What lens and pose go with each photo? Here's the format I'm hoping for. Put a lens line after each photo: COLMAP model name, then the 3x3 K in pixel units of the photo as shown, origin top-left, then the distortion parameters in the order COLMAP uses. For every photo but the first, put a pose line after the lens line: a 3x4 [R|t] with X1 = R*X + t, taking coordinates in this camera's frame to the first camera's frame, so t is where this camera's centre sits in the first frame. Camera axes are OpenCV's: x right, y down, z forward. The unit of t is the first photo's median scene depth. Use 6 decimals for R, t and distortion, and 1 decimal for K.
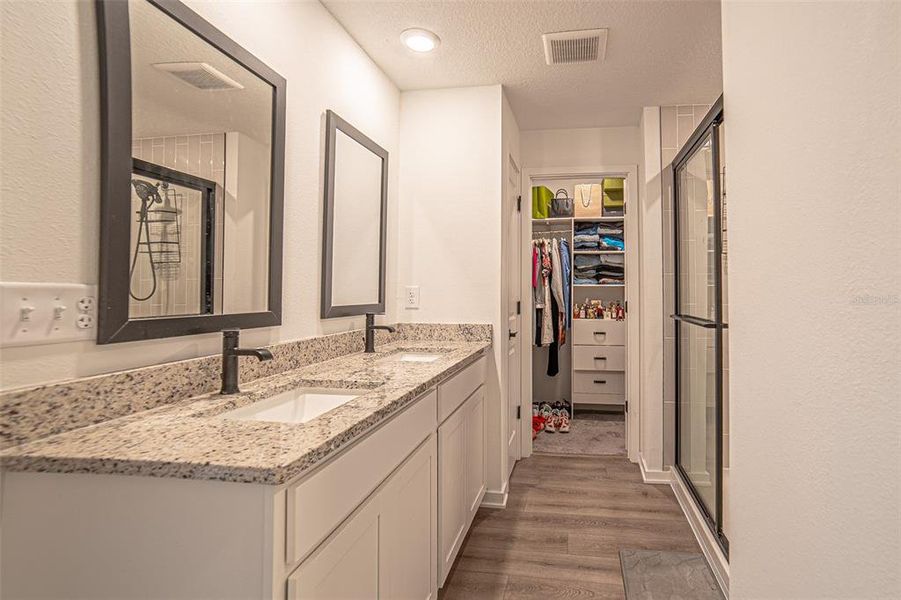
lens RADIAL K [[479.9, 0, 451.0], [0, 479.9, 280.3], [0, 0, 1]] dist [-0.005111, -0.000562]
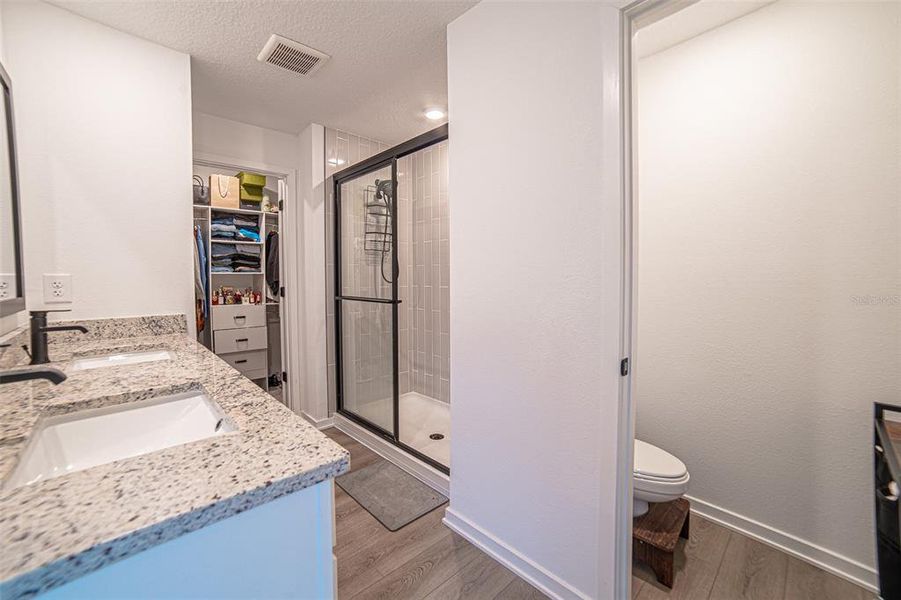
lens RADIAL K [[419.5, 0, 450.5], [0, 419.5, 300.0], [0, 0, 1]] dist [0.000795, 0.000935]
pose [[0.581414, -0.050783, 0.812021, -0.183063], [-0.010182, 0.997518, 0.069674, 0.000241], [-0.813544, -0.048778, 0.579454, 0.063898]]
